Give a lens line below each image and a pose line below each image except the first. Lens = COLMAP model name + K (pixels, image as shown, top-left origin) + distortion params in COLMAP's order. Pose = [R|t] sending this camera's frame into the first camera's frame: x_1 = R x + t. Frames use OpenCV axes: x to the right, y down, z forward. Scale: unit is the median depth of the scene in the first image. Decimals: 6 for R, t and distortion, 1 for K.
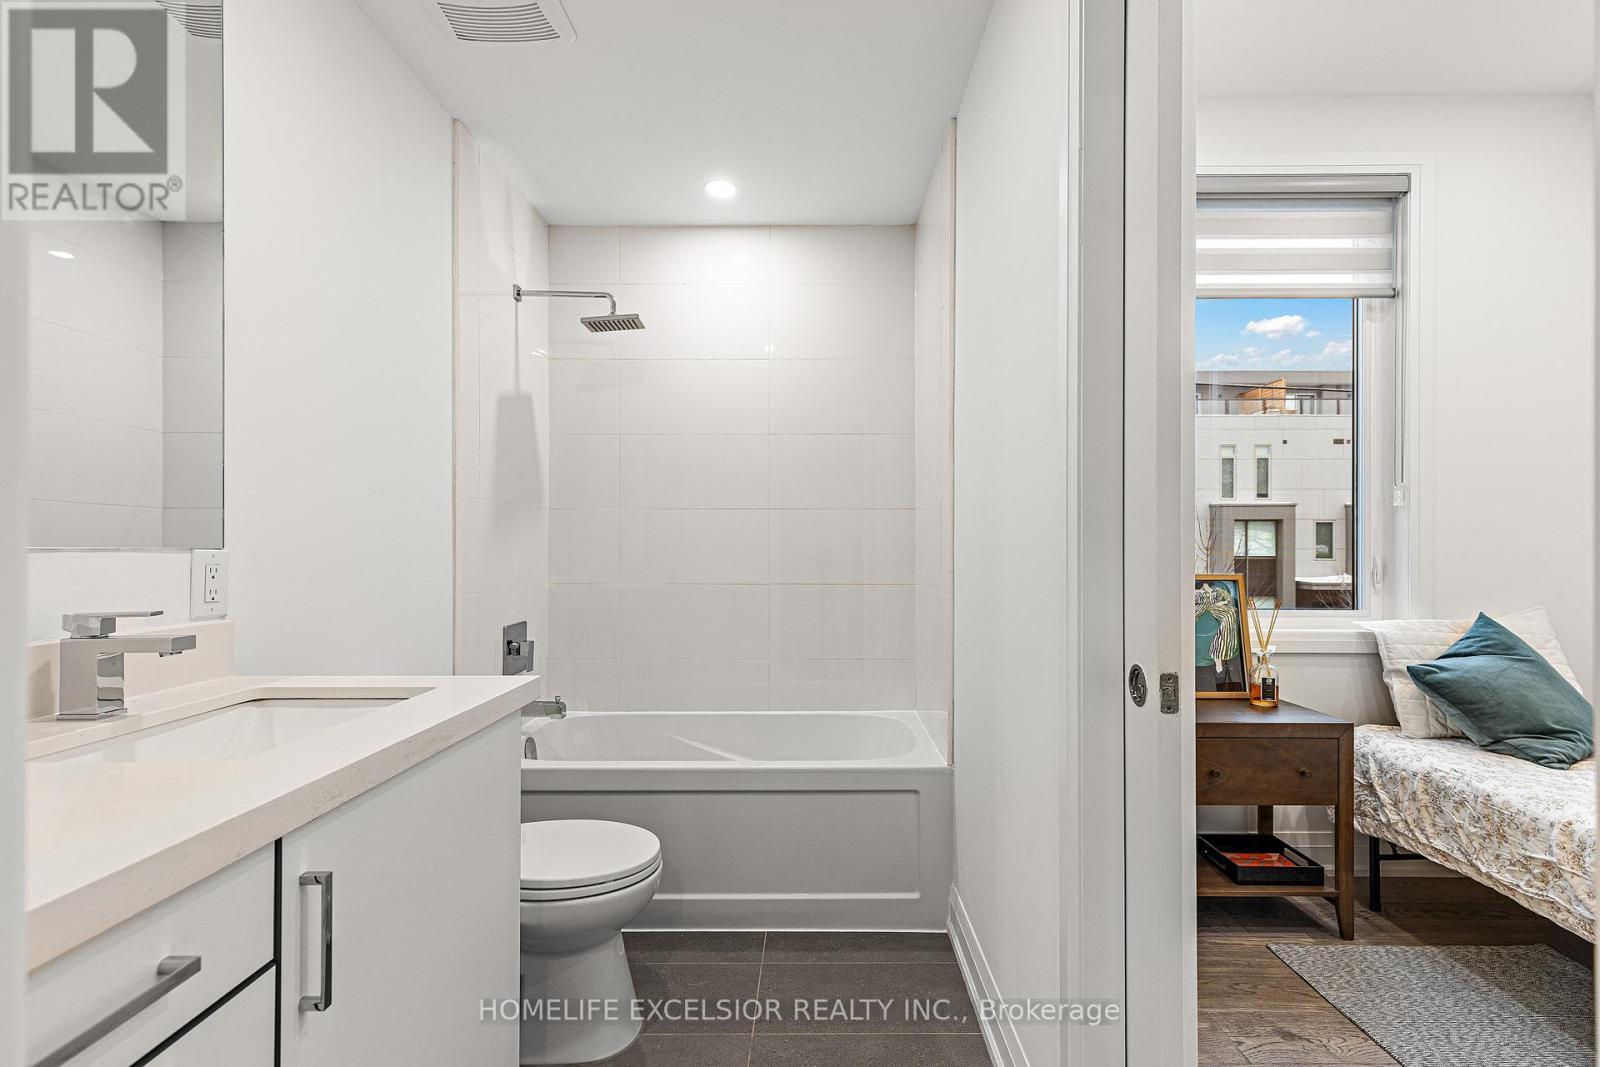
lens RADIAL K [[728.7, 0, 800.3], [0, 728.7, 546.3], [0, 0, 1]] dist [-0.002385, 0.000151]
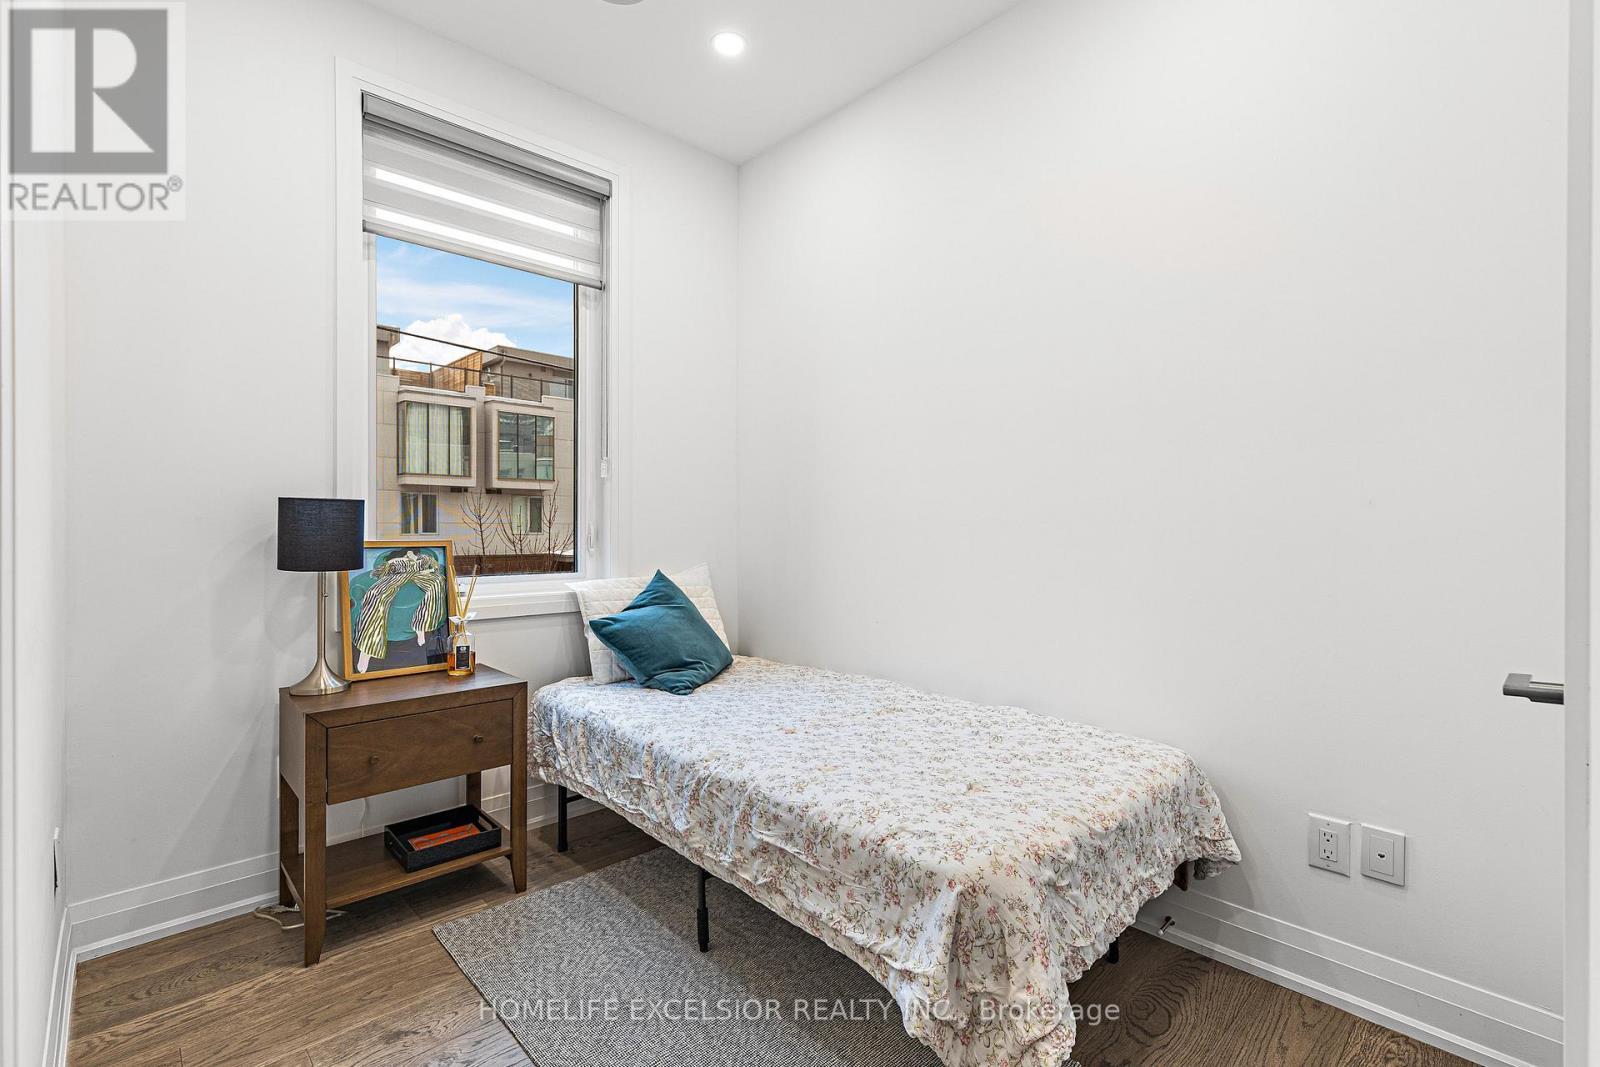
lens RADIAL K [[728.7, 0, 794.4], [0, 728.7, 527.4], [0, 0, 1]] dist [-0.002385, 0.000151]
pose [[0.716870, -0.000977, 0.697206, 0.293593], [-0.004615, 0.999970, 0.006146, 0.014987], [-0.697191, -0.007624, 0.716844, -0.006200]]
